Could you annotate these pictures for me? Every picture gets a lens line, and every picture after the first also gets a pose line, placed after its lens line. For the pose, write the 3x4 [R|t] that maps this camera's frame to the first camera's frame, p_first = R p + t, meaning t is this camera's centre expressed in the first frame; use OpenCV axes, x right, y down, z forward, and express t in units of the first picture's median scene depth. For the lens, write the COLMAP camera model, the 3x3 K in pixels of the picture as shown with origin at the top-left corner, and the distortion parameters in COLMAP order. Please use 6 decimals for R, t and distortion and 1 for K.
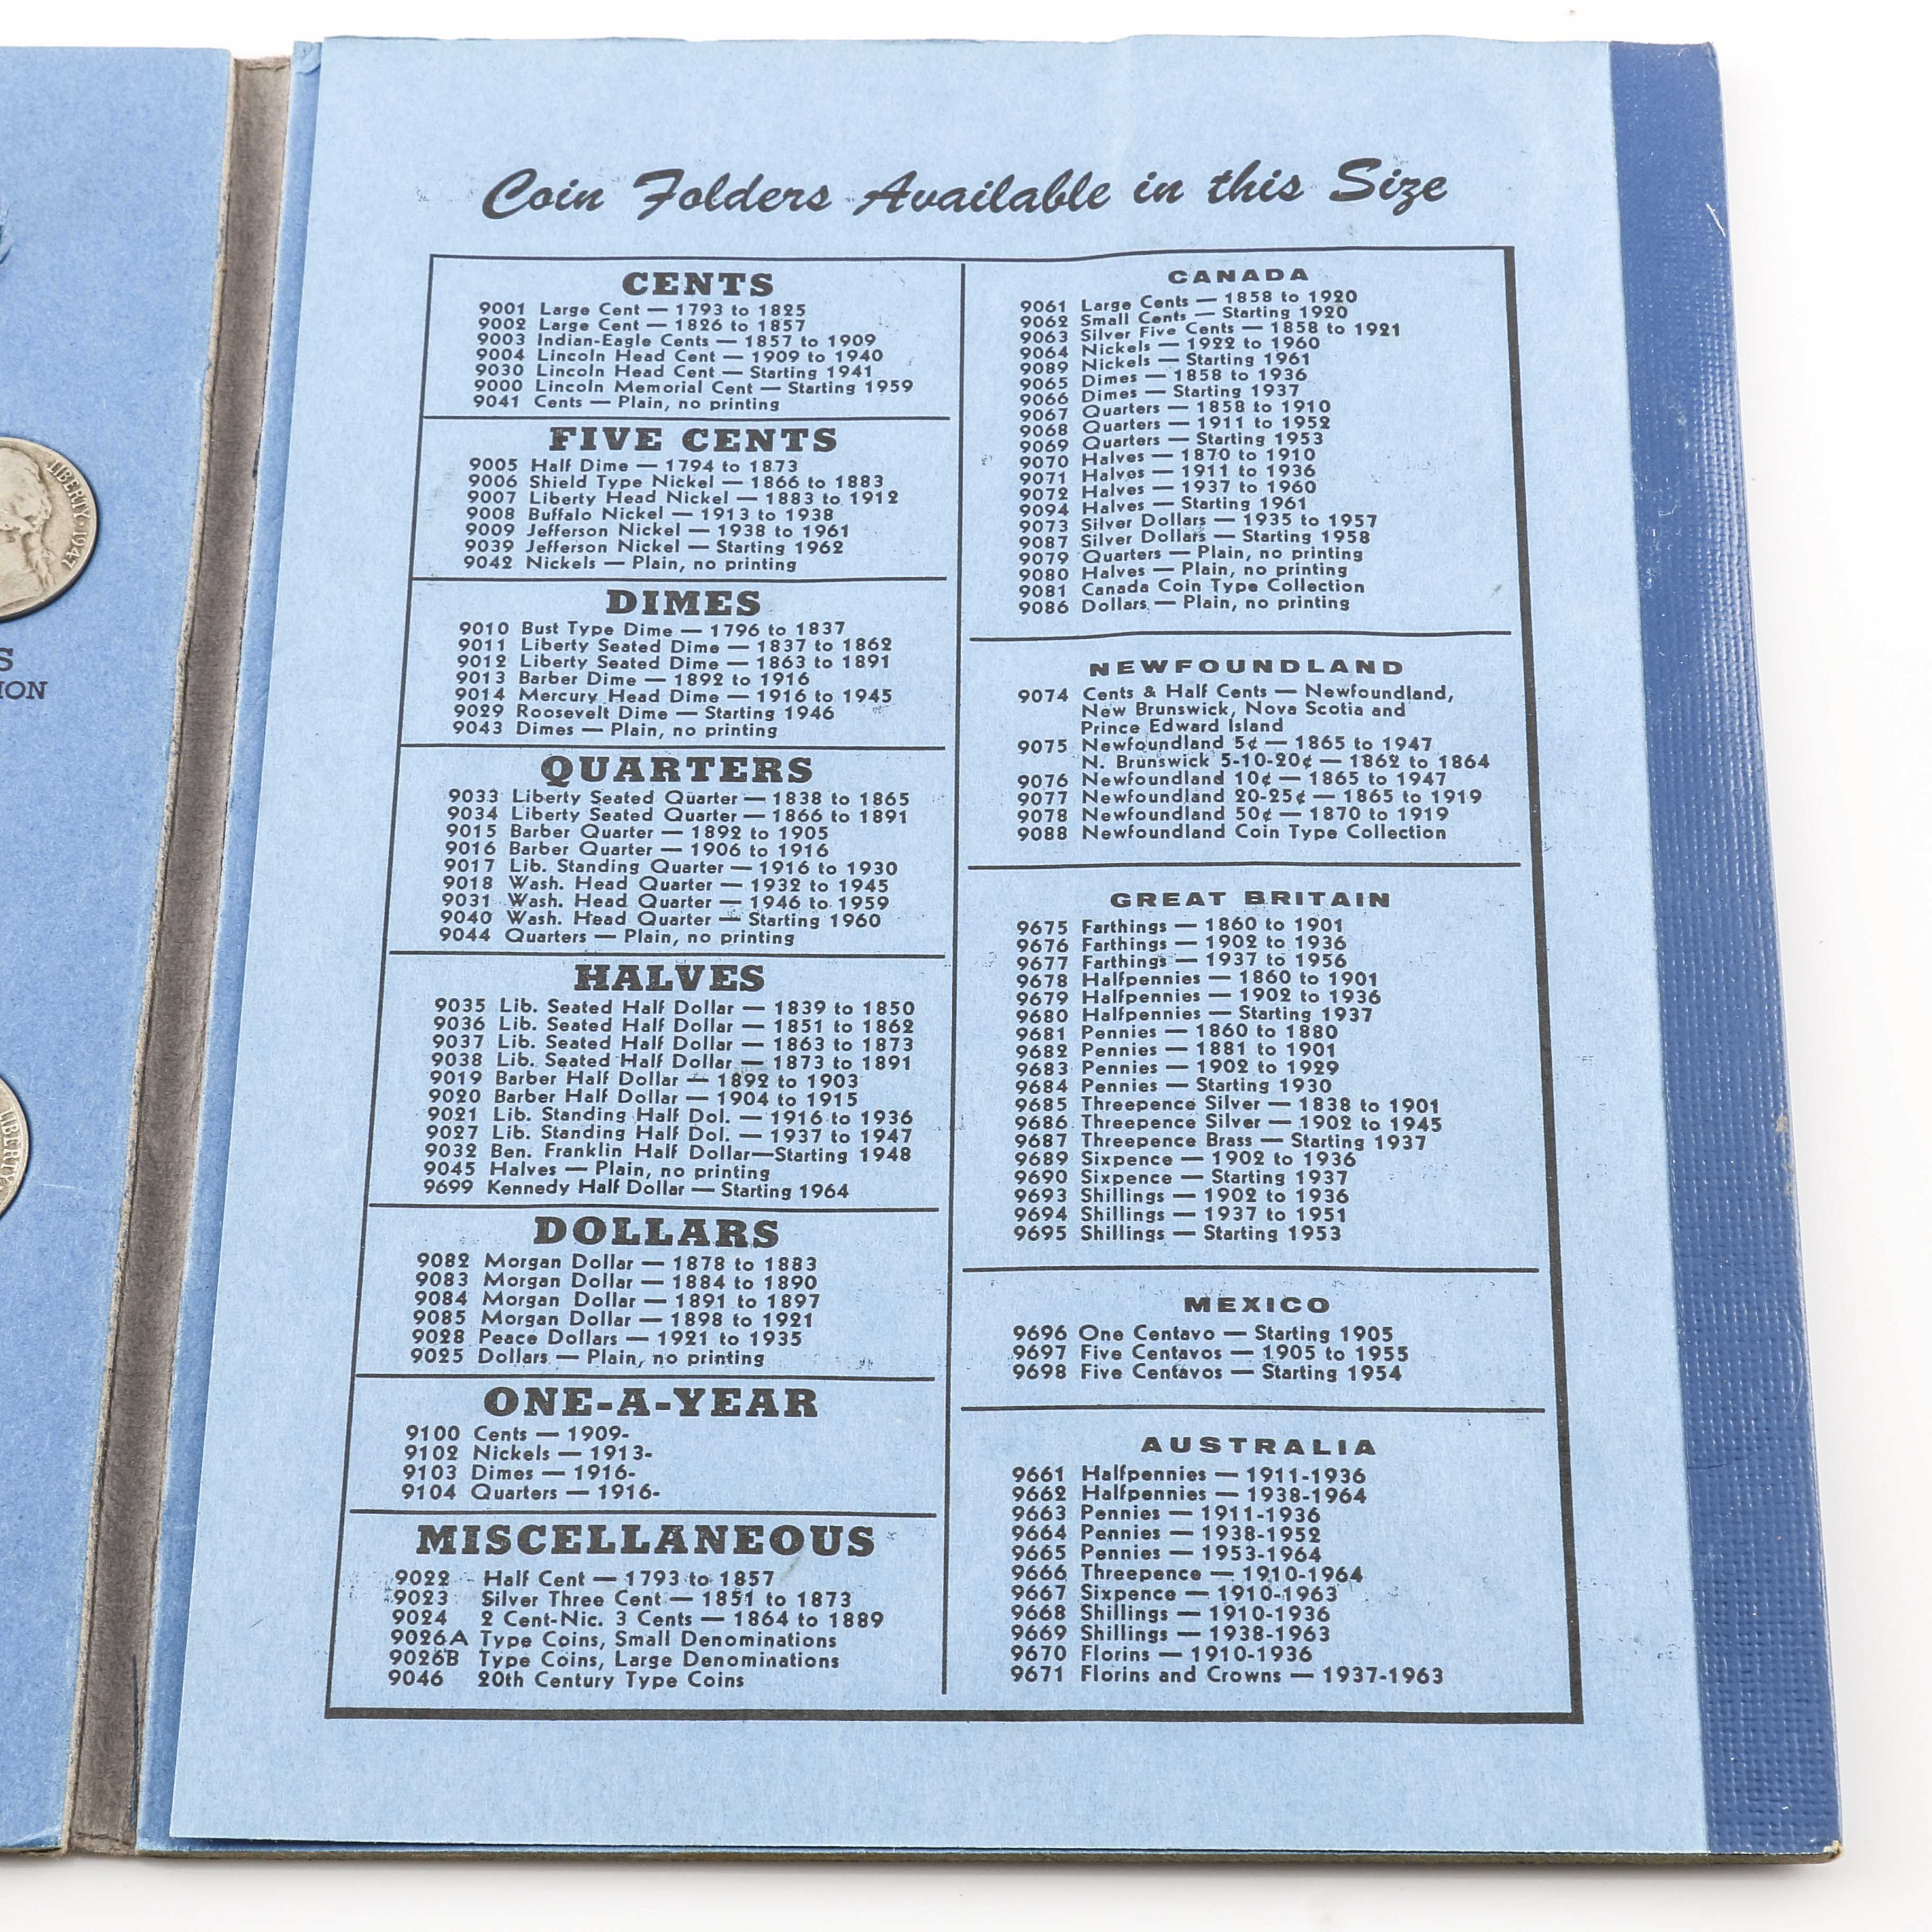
lens RADIAL K [[4109.4, 0, 979.8], [0, 4109.4, 973.3], [0, 0, 1]] dist [-0.033894, 0.000000]
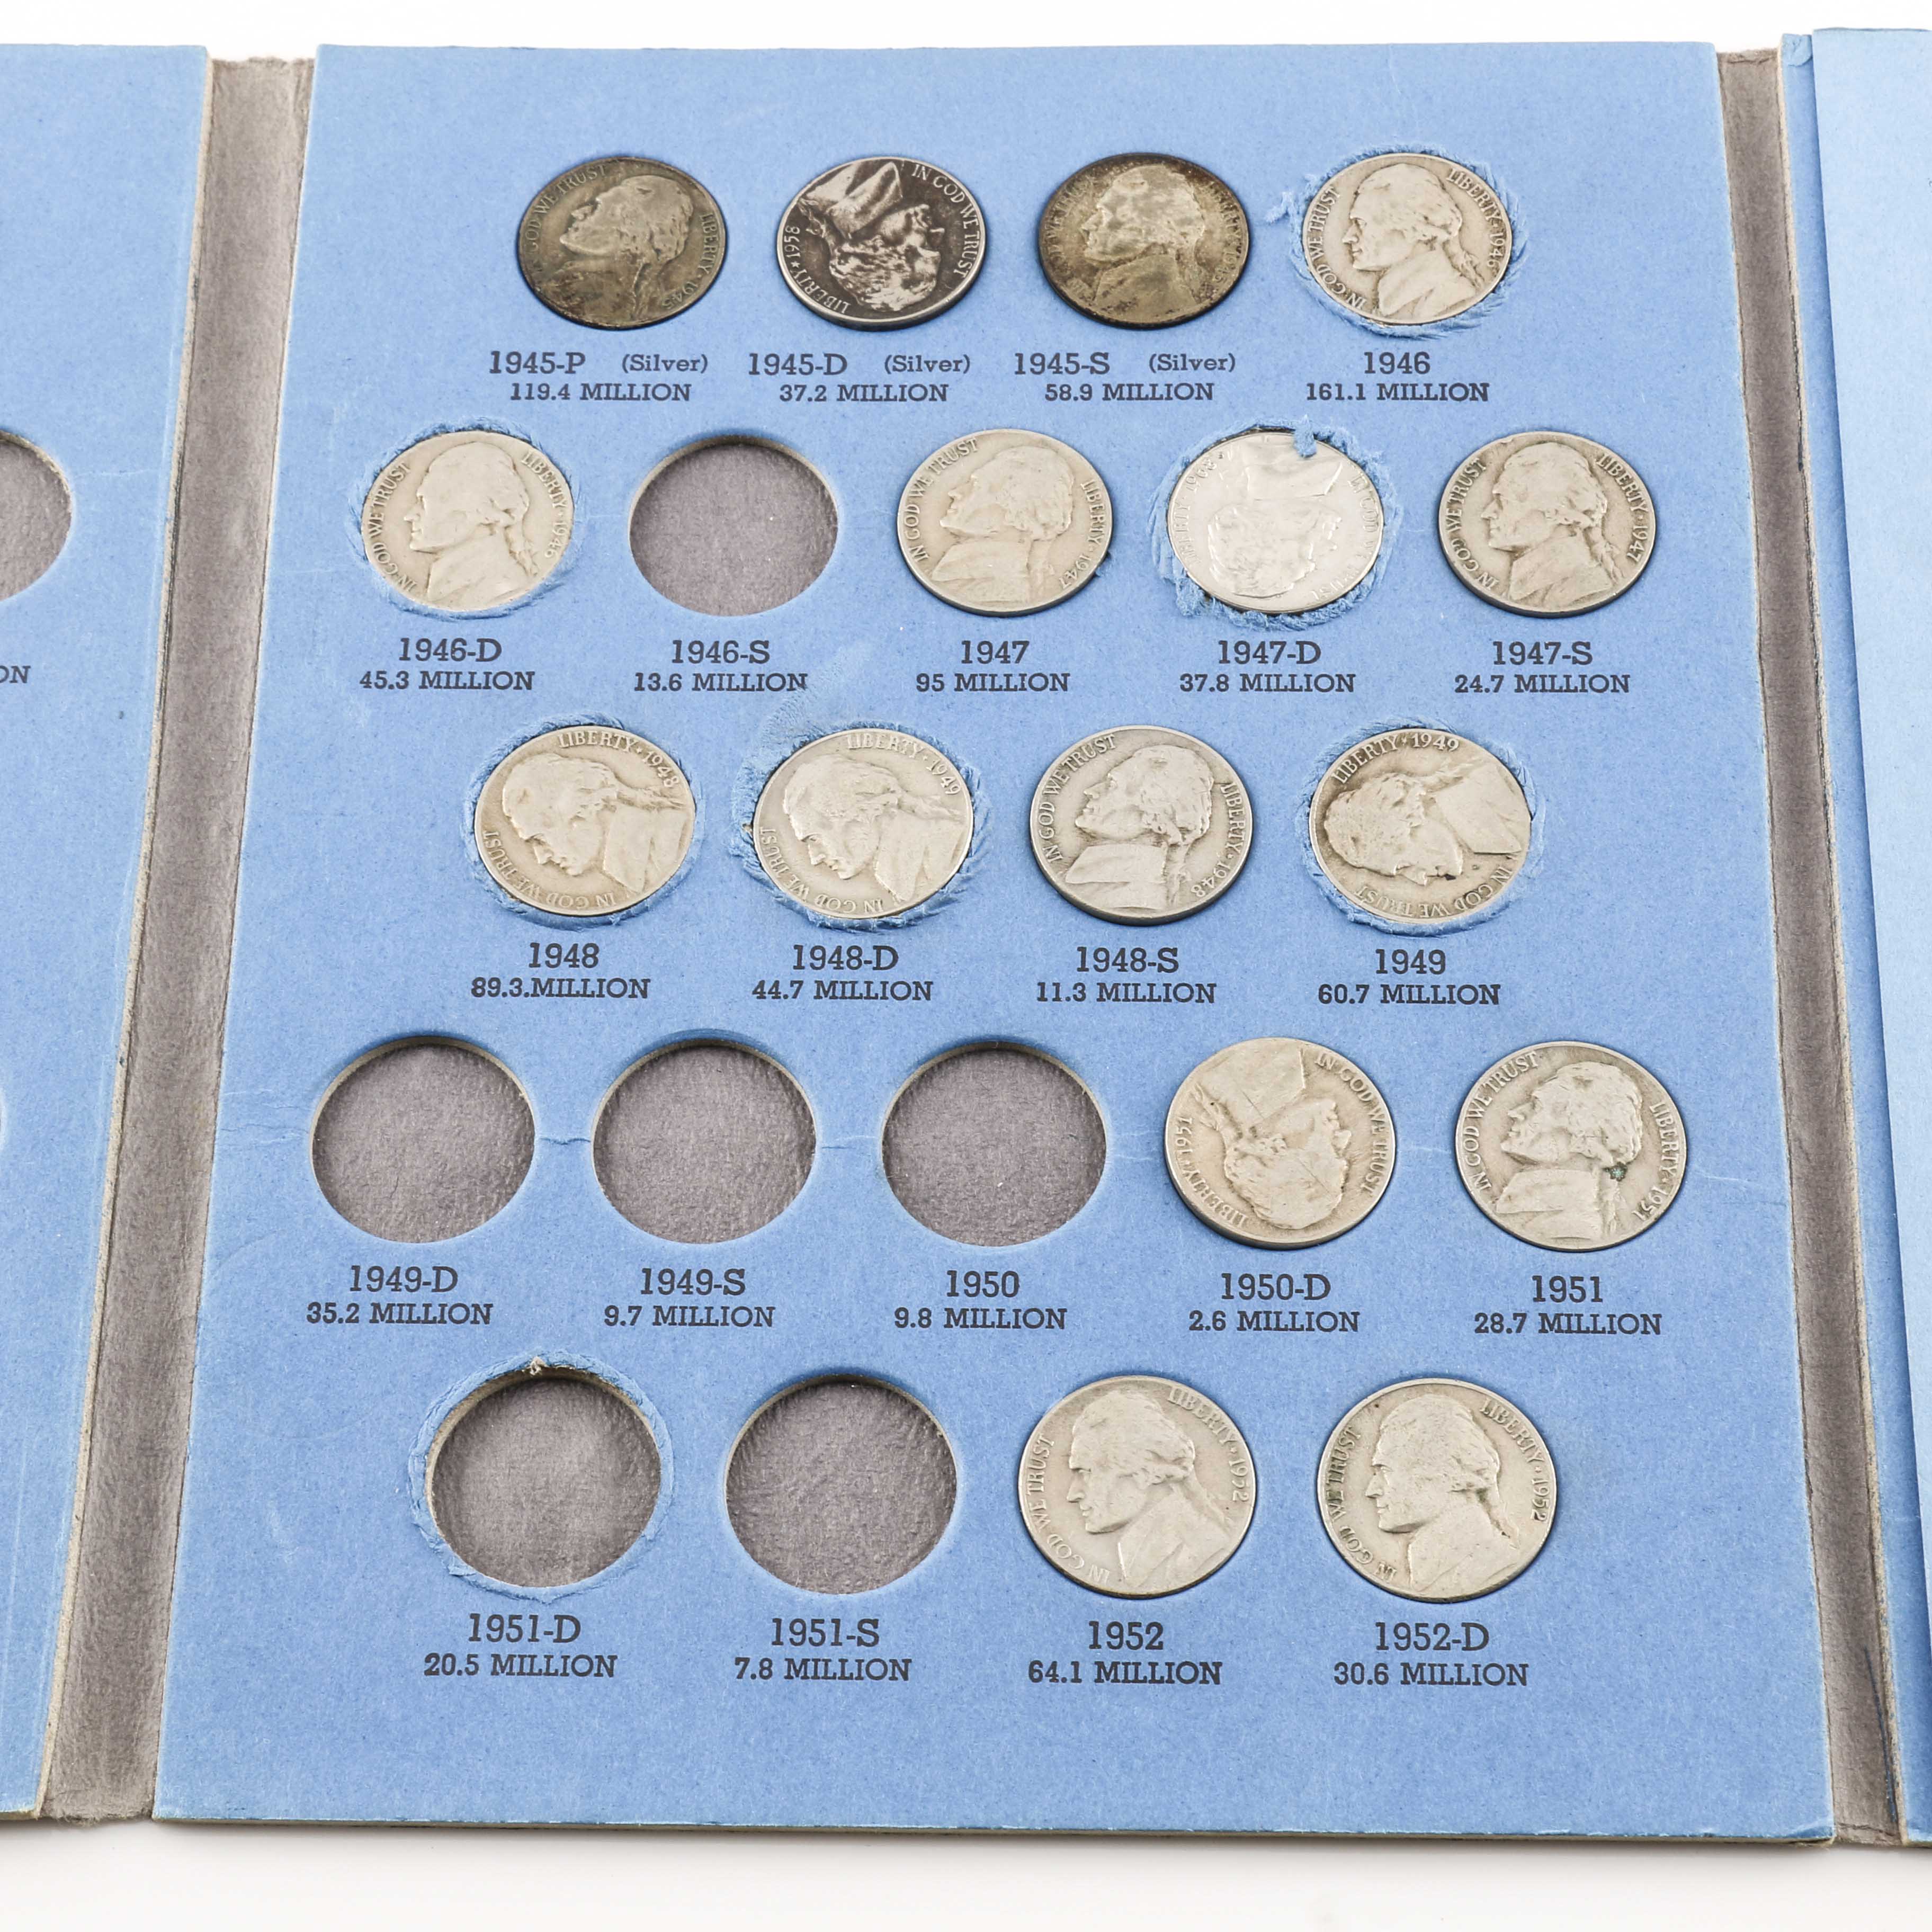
lens RADIAL K [[4109.4, 0, 1008.9], [0, 4109.4, 945.3], [0, 0, 1]] dist [-0.033894, 0.000000]
pose [[0.999394, -0.004178, -0.034559, -0.337748], [0.004068, 0.999986, -0.003233, -0.002333], [0.034572, 0.003091, 0.999397, -0.008211]]
